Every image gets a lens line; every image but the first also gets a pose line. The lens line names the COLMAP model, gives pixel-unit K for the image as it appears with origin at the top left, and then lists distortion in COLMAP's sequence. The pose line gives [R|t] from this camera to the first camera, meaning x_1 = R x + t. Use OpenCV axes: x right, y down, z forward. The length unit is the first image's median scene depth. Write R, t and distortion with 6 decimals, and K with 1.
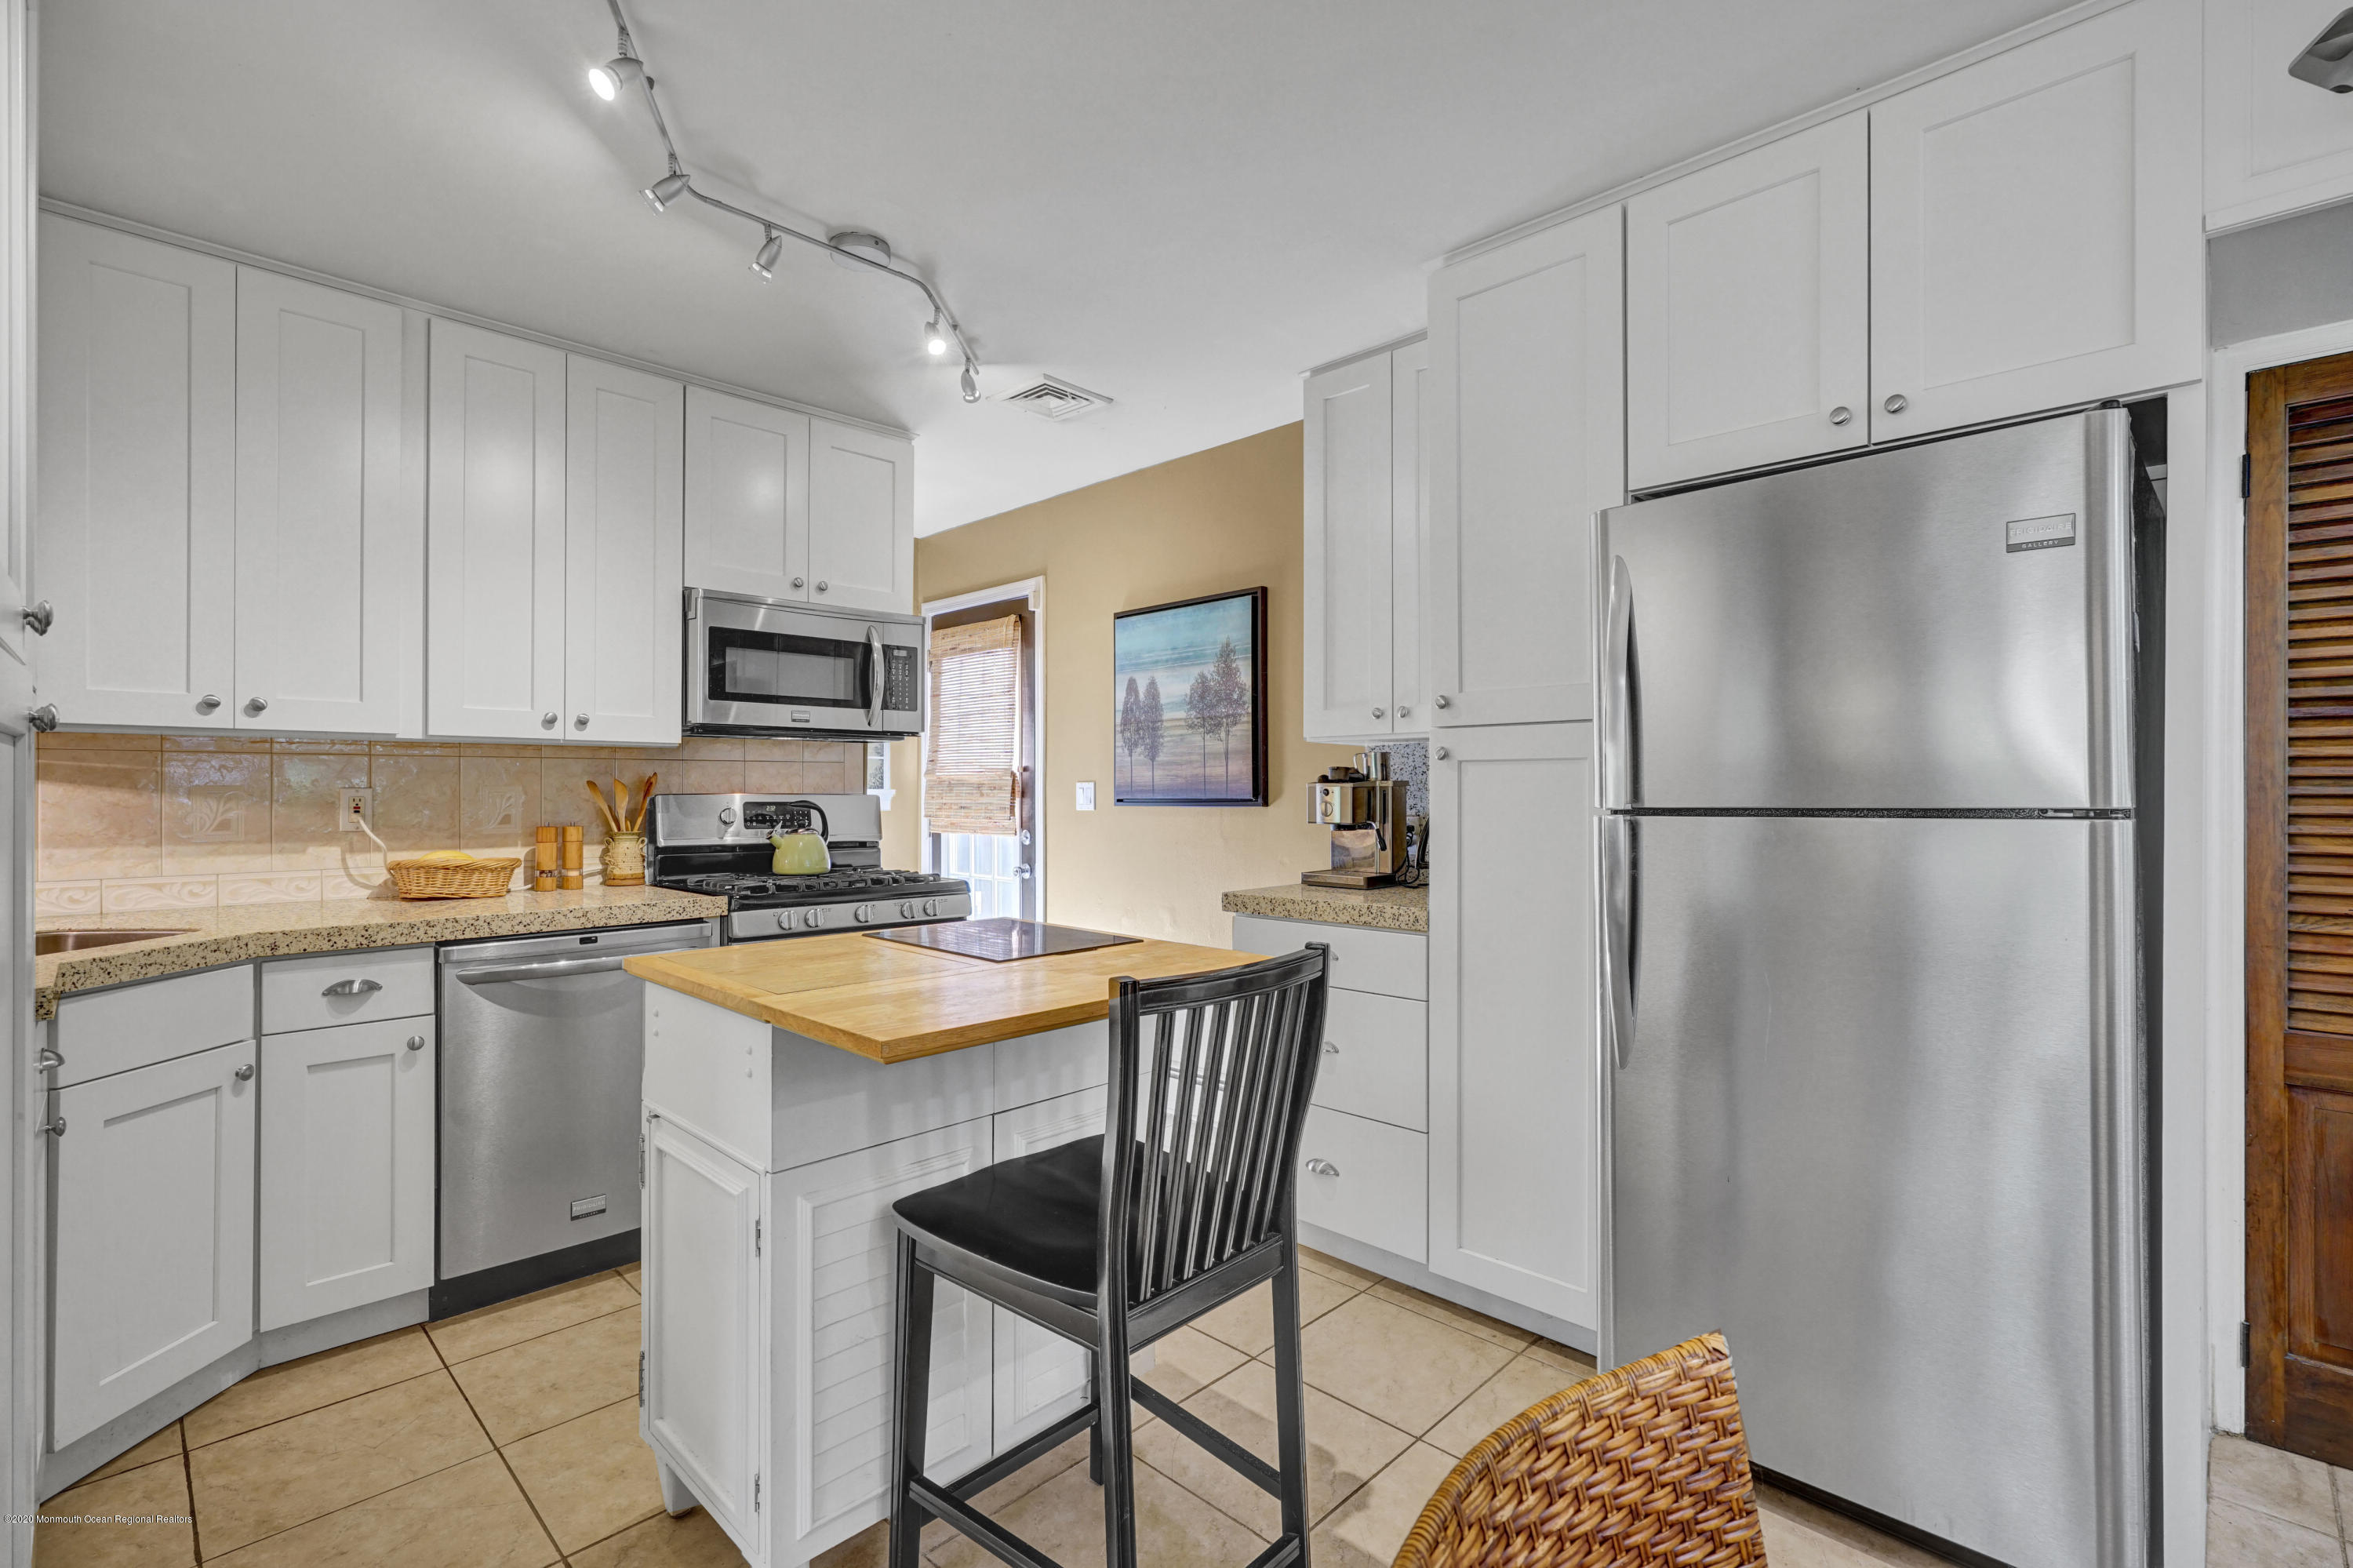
lens RADIAL K [[1056.6, 0, 1144.4], [0, 1056.6, 789.0], [0, 0, 1]] dist [-0.003537, 0.001834]
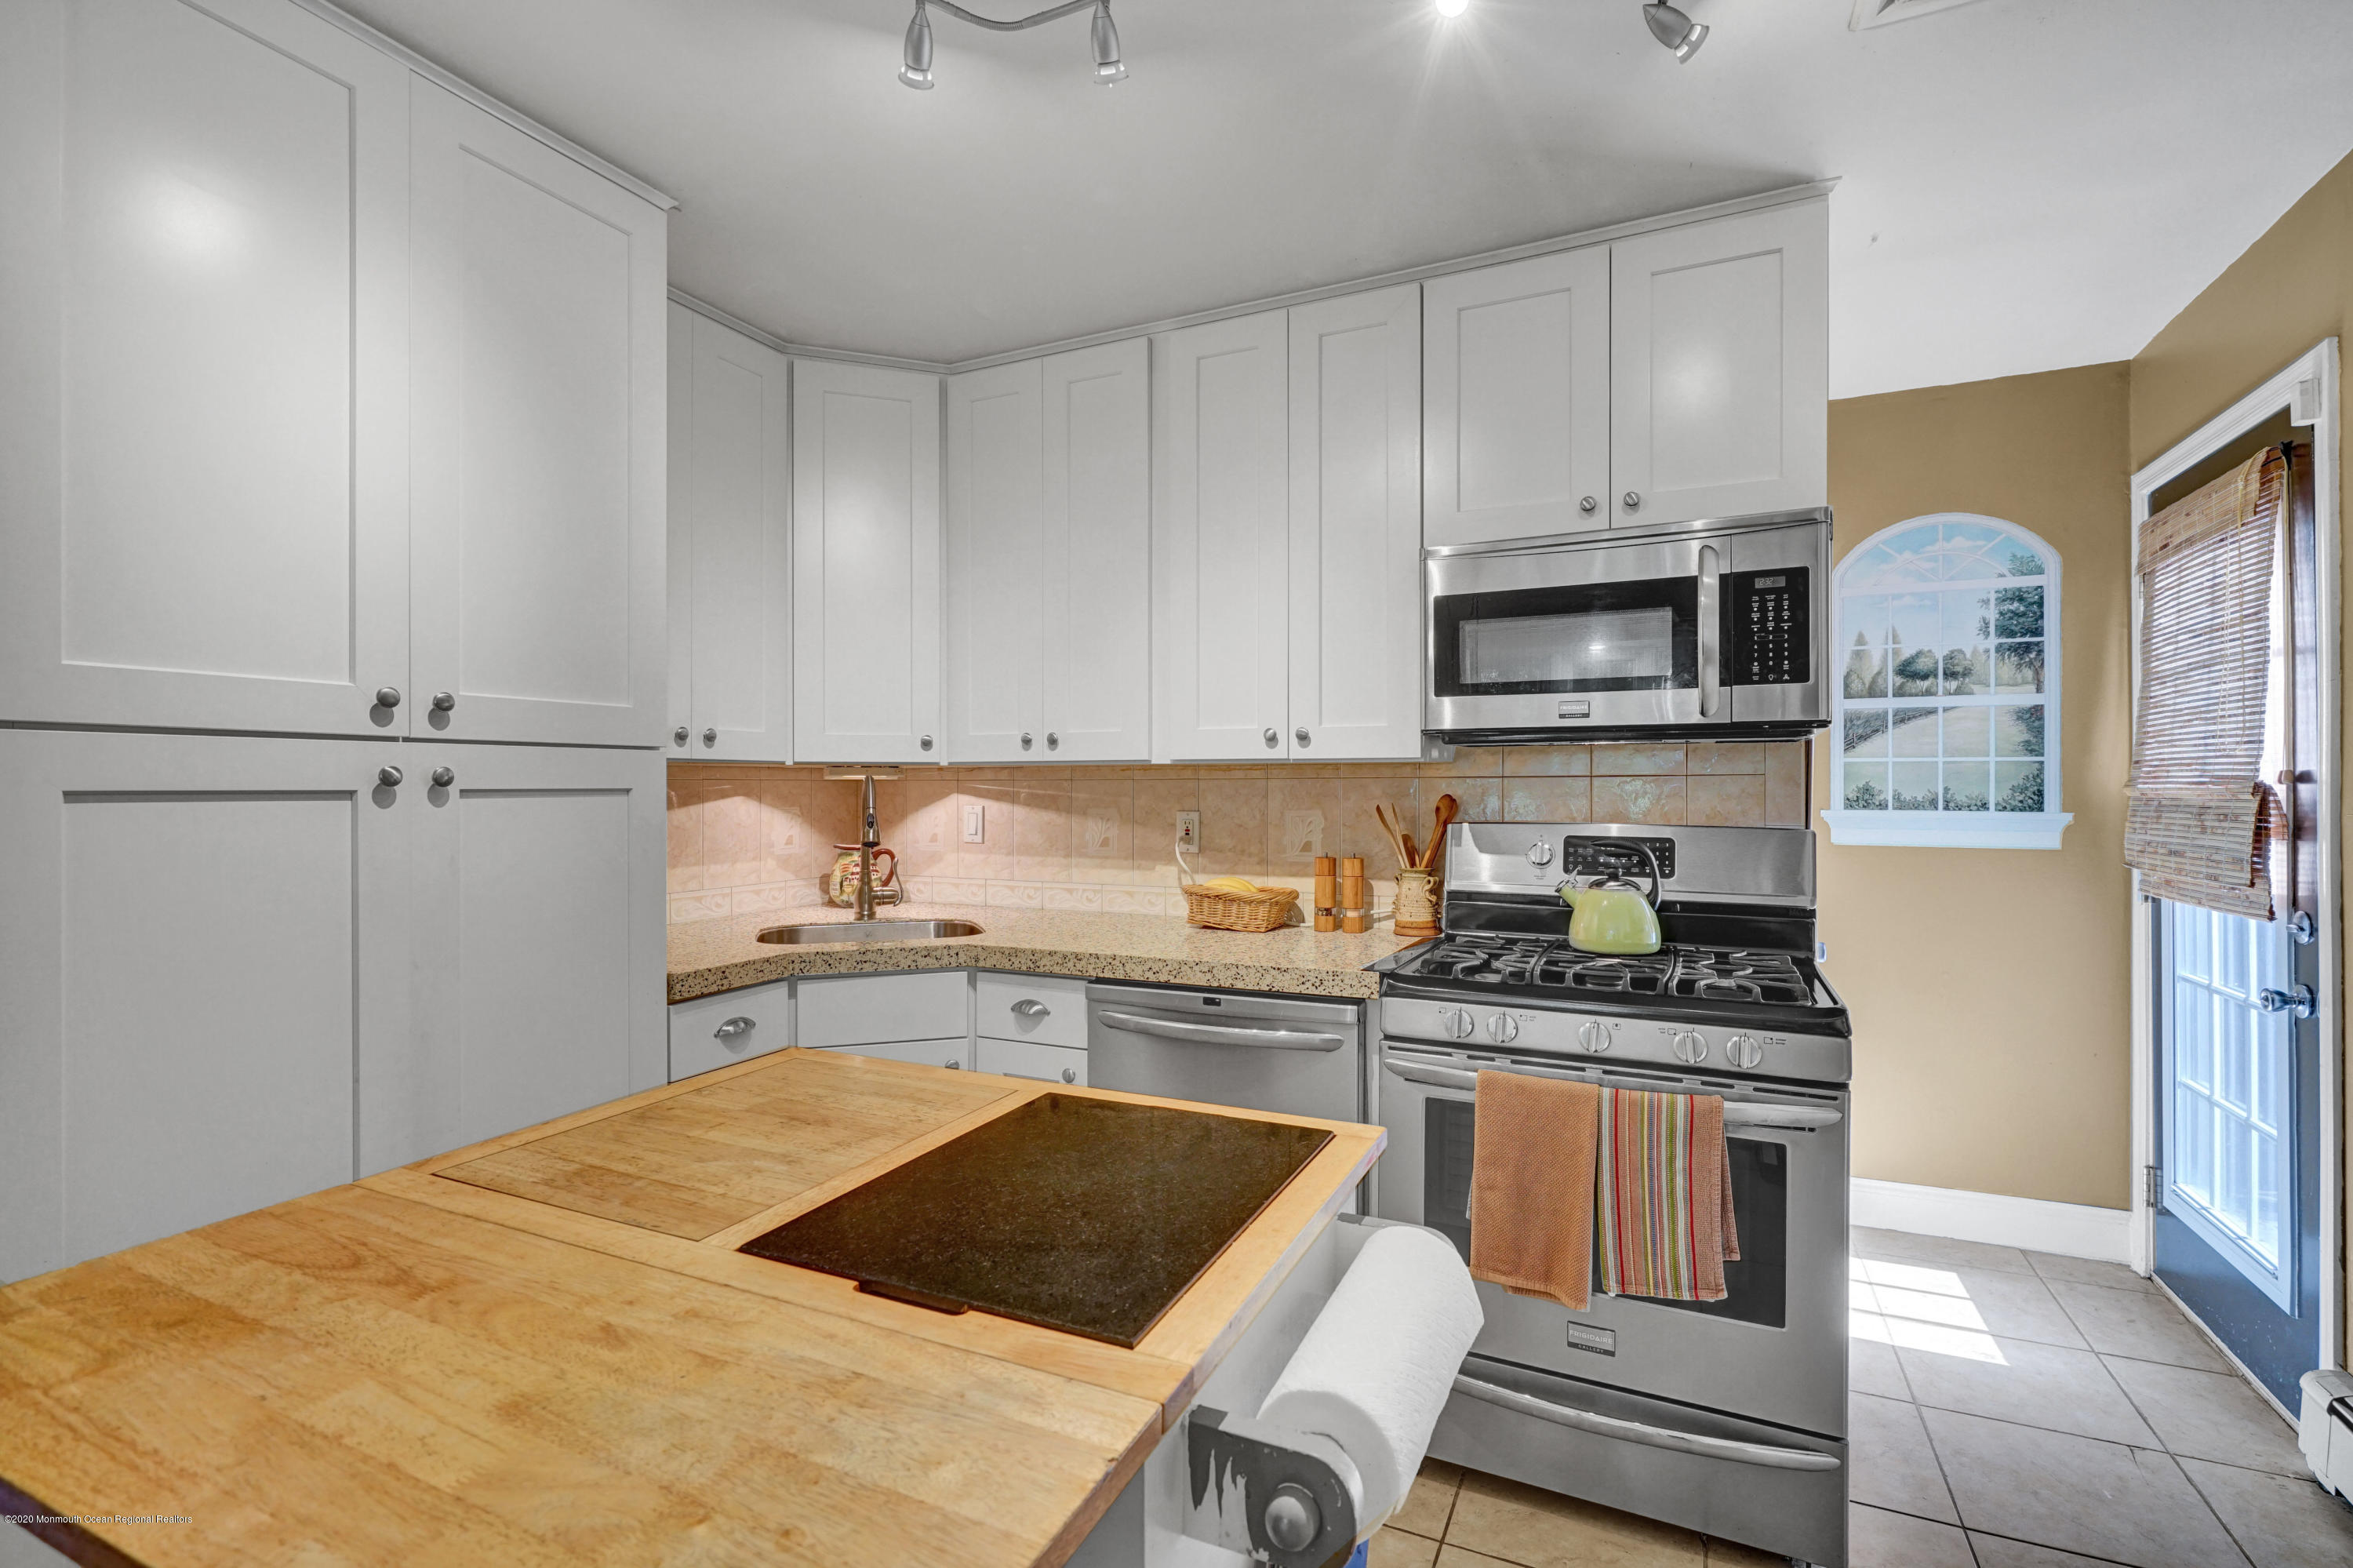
lens RADIAL K [[1056.6, 0, 1200.8], [0, 1056.6, 783.6], [0, 0, 1]] dist [-0.003537, 0.001834]
pose [[0.357443, -0.003727, -0.933927, 0.228776], [0.000839, 0.999993, -0.003669, -0.023916], [0.933934, 0.000528, 0.357444, 0.636549]]
